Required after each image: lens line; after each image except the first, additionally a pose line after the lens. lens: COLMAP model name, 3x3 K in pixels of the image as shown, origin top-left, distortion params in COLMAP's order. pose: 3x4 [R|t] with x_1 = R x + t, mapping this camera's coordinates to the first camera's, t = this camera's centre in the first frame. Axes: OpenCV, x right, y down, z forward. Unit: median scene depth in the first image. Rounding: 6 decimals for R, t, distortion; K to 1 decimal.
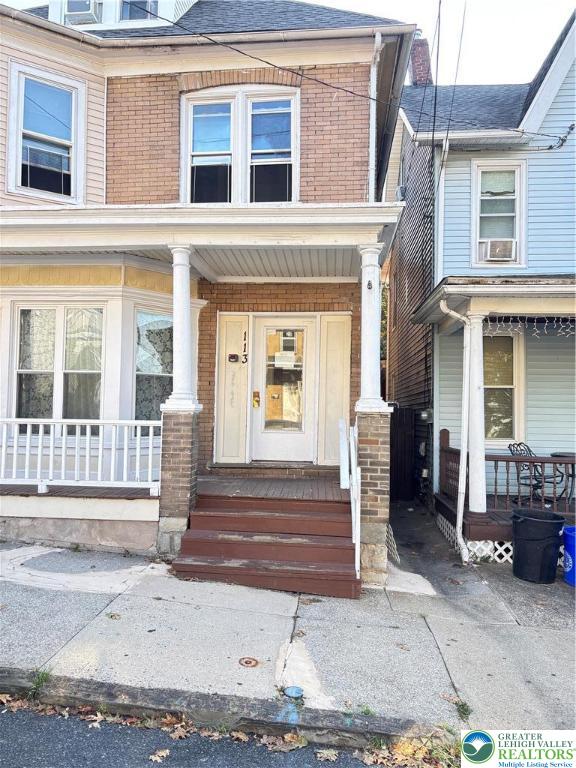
lens RADIAL K [[582.8, 0, 289.5], [0, 582.8, 386.2], [0, 0, 1]] dist [0.041702, -0.046498]
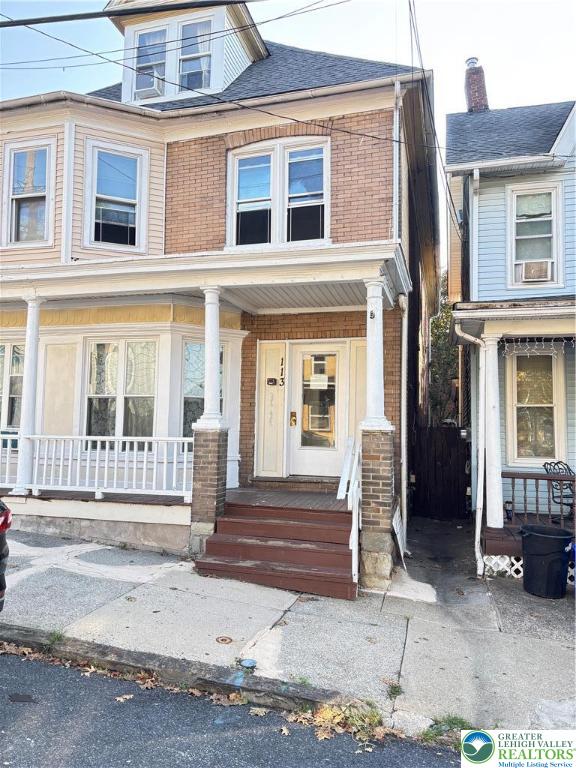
lens RADIAL K [[582.8, 0, 287.6], [0, 582.8, 381.3], [0, 0, 1]] dist [0.041702, -0.046498]
pose [[0.982734, -0.016075, -0.184325, 0.153015], [0.008452, 0.999079, -0.042071, -0.002083], [0.184831, 0.039786, 0.981965, -0.090256]]
